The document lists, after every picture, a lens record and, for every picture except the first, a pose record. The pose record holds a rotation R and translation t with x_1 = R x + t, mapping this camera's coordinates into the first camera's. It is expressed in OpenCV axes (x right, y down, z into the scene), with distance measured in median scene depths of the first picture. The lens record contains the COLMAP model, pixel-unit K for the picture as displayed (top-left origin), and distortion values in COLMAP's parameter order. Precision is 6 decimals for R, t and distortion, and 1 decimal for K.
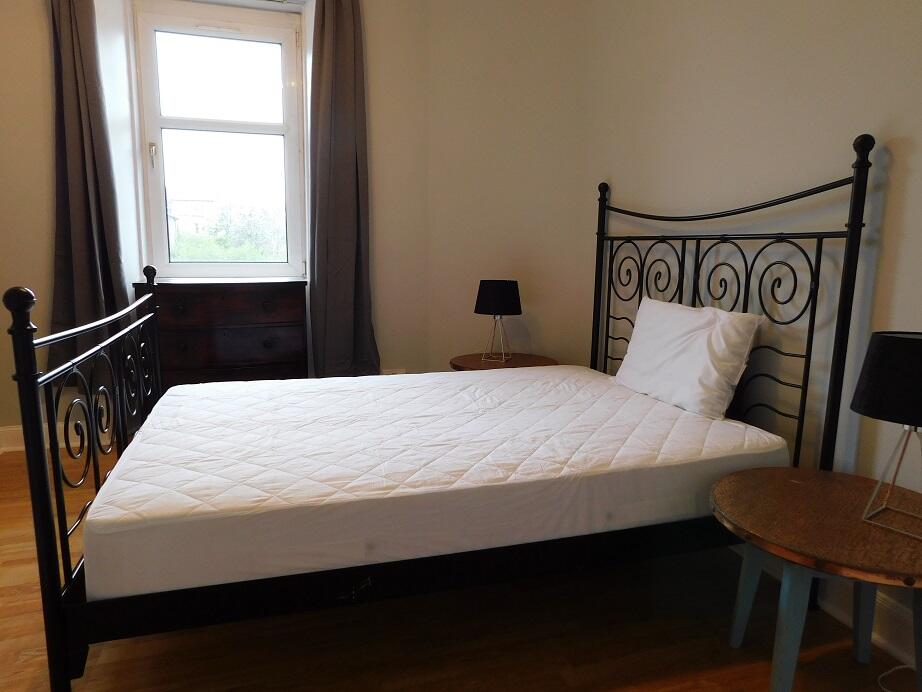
lens RADIAL K [[614.6, 0, 461.0], [0, 614.6, 346.0], [0, 0, 1]] dist [-0.038582, 0.003426]
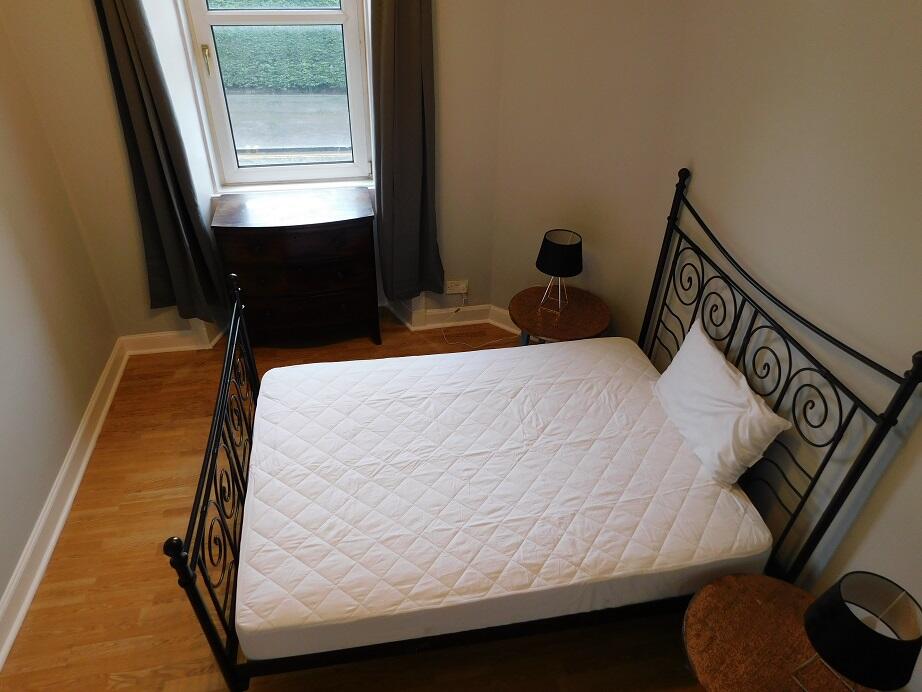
lens RADIAL K [[609.6, 0, 461.0], [0, 609.6, 346.0], [0, 0, 1]] dist [-0.026747, 0.000523]
pose [[0.992706, 0.080996, -0.089299, 0.000009], [-0.031632, 0.889741, 0.455369, -0.662188], [0.116336, -0.449222, 0.885813, 0.042708]]
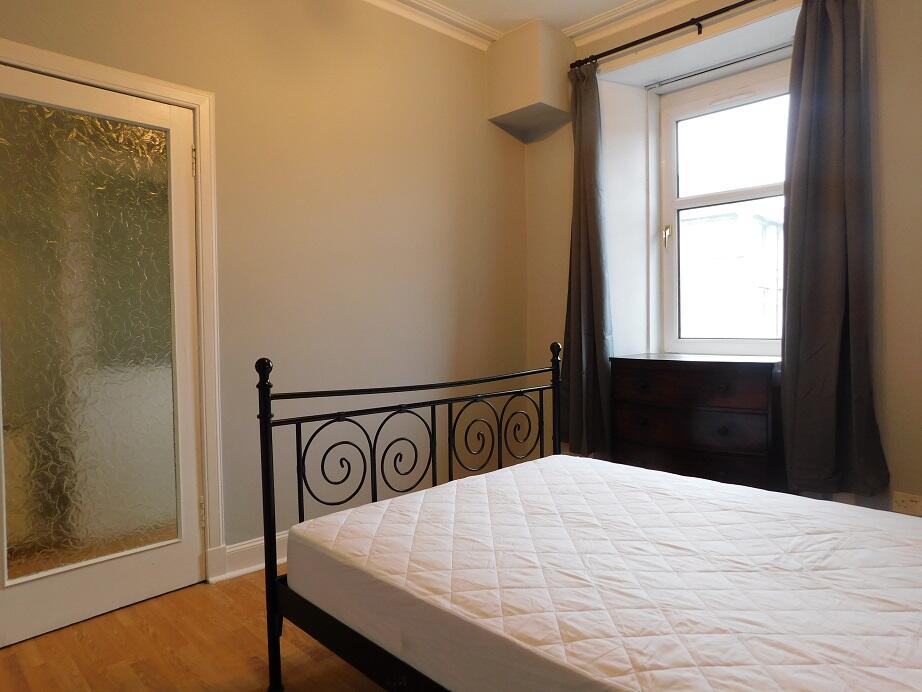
lens RADIAL K [[614.4, 0, 461.0], [0, 614.4, 346.0], [0, 0, 1]] dist [-0.009147, 0.002250]
pose [[0.437286, 0.010014, -0.899267, 0.536956], [-0.117612, 0.991987, -0.046145, -0.068643], [0.891599, 0.125943, 0.434959, 0.445496]]
